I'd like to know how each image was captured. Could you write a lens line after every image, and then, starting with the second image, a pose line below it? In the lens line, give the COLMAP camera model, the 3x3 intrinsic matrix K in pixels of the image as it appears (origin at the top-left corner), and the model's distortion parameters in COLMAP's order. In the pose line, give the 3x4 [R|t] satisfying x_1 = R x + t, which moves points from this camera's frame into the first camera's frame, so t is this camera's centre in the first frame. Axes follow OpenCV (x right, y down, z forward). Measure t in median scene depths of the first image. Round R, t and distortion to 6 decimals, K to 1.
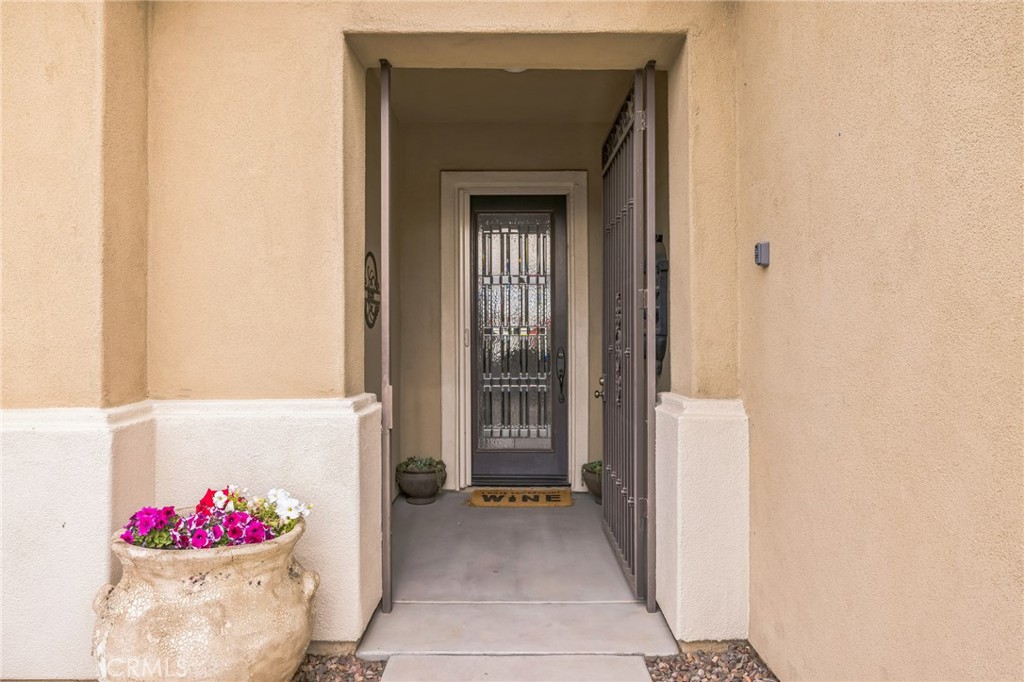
lens RADIAL K [[634.3, 0, 512.0], [0, 634.3, 324.2], [0, 0, 1]] dist [0.001201, -0.000094]
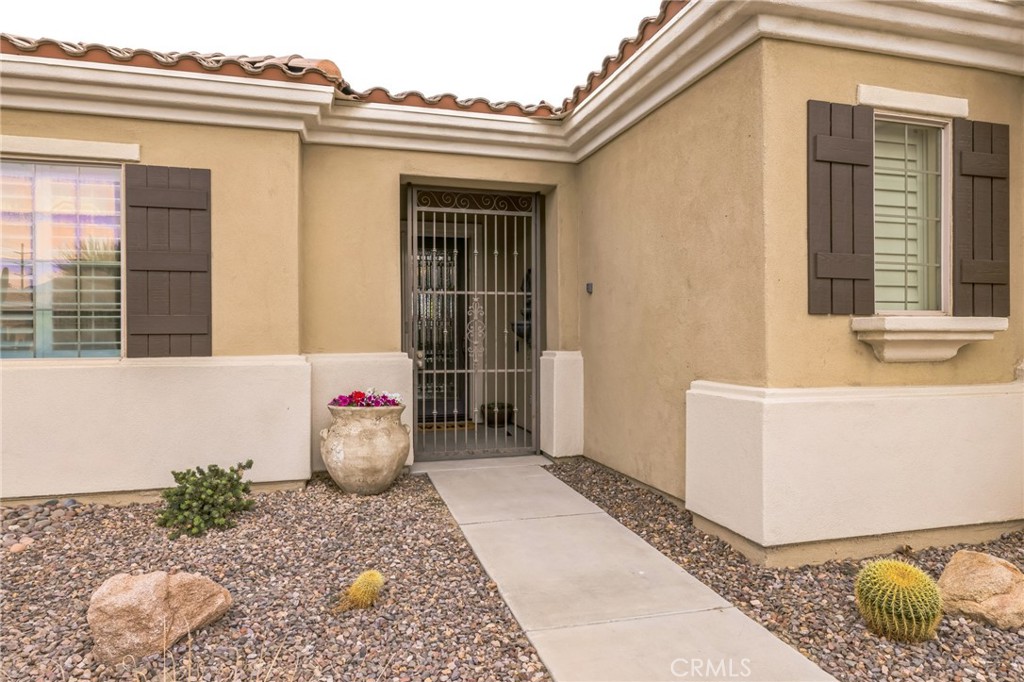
lens RADIAL K [[634.3, 0, 512.0], [0, 634.3, 324.2], [0, 0, 1]] dist [0.001201, -0.000094]
pose [[0.960302, 0.003778, 0.278936, -0.511281], [-0.003466, 0.999993, -0.001613, 0.028375], [-0.278940, 0.000582, 0.960308, -1.122694]]
